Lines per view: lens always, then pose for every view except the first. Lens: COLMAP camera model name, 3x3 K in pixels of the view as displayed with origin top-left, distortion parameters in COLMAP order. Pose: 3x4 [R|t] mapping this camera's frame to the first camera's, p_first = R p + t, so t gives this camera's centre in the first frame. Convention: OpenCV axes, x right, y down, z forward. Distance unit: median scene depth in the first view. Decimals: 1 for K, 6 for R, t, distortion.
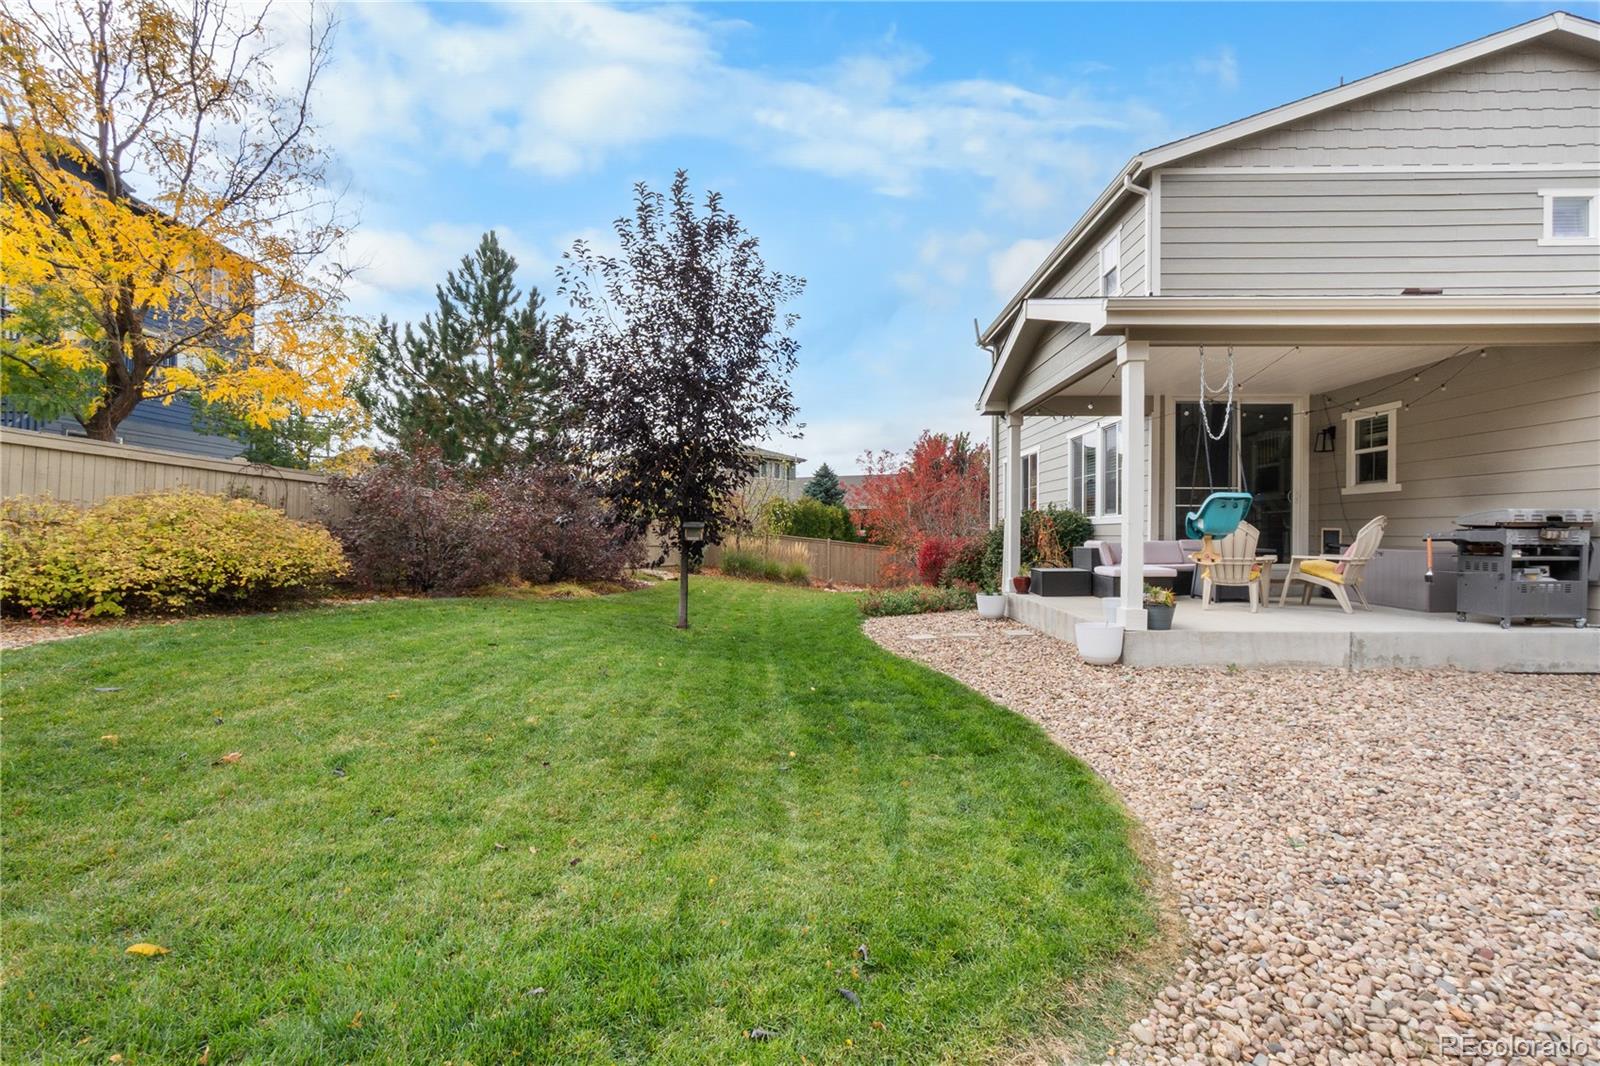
lens RADIAL K [[696.0, 0, 800.0], [0, 696.0, 533.0], [0, 0, 1]] dist [-0.014533, 0.008528]
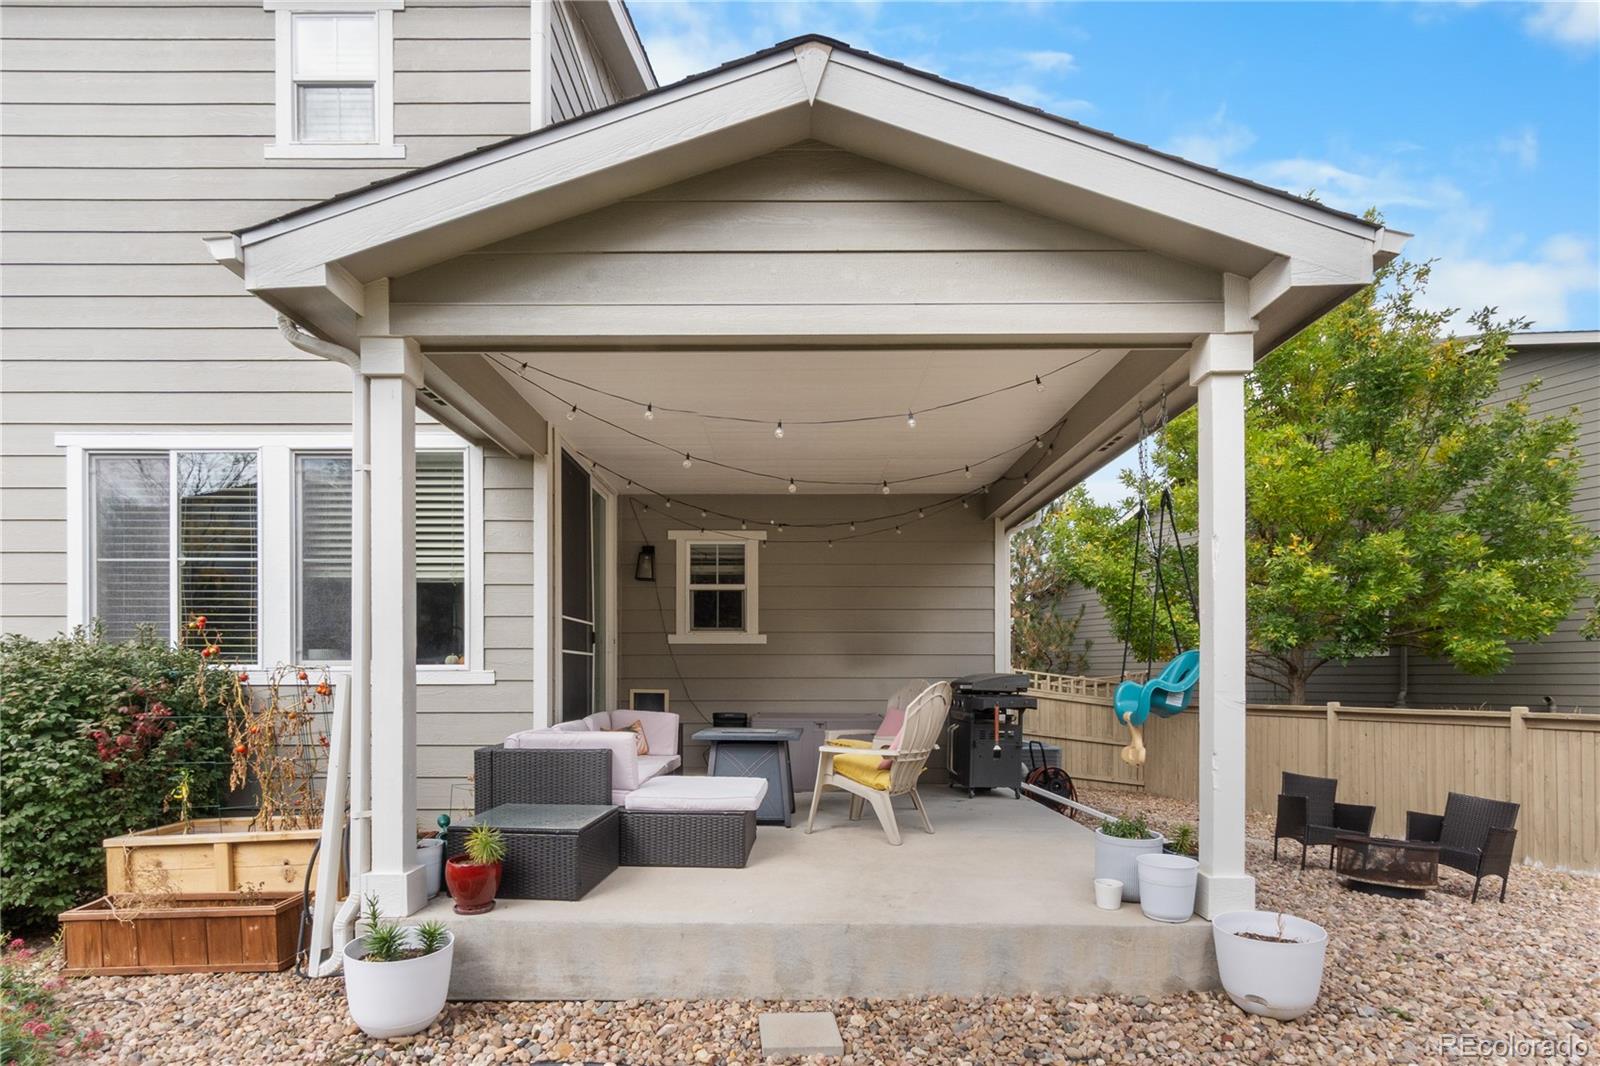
lens RADIAL K [[819.9, 0, 797.9], [0, 819.9, 676.8], [0, 0, 1]] dist [0.004034, 0.000737]
pose [[-0.029567, -0.003155, 0.999558, -0.079763], [0.000005, 0.999995, 0.003156, -0.025637], [-0.999563, 0.000098, -0.029567, 0.987673]]
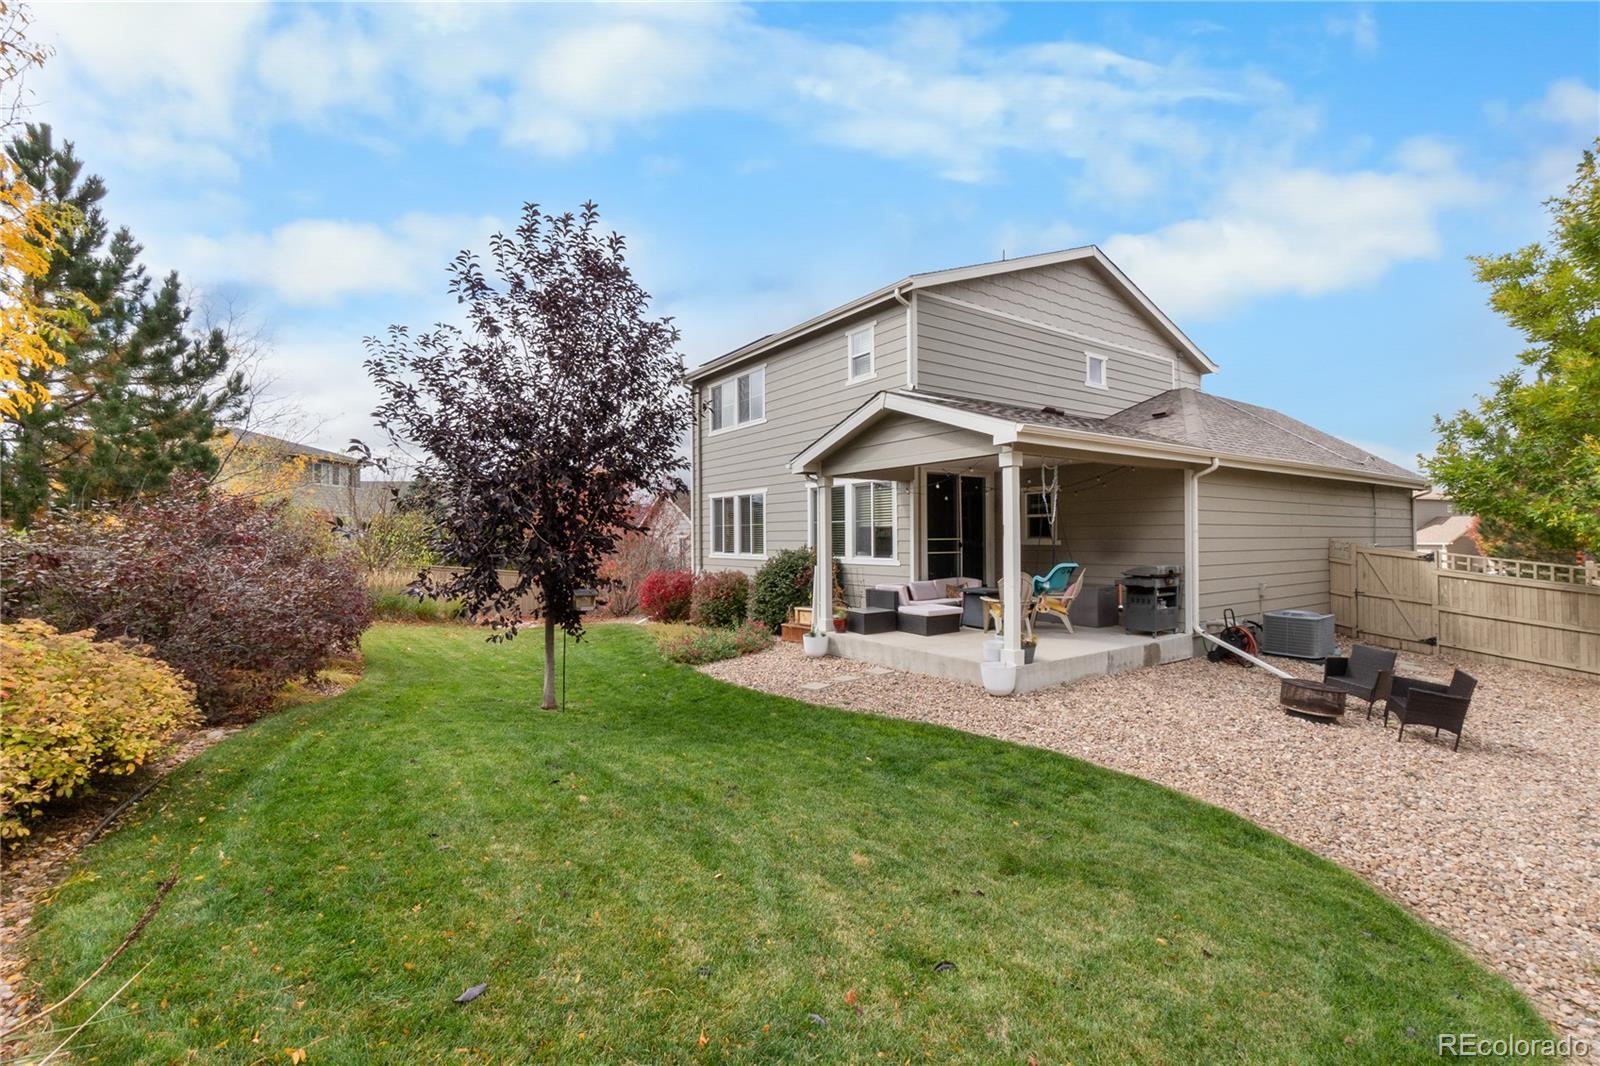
lens RADIAL K [[696.0, 0, 800.0], [0, 696.0, 533.0], [0, 0, 1]] dist [-0.014533, 0.008528]
pose [[0.804562, -0.007234, 0.593825, -0.489179], [0.009769, 0.999952, -0.001054, -0.090249], [-0.593789, 0.006649, 0.804593, 0.117680]]
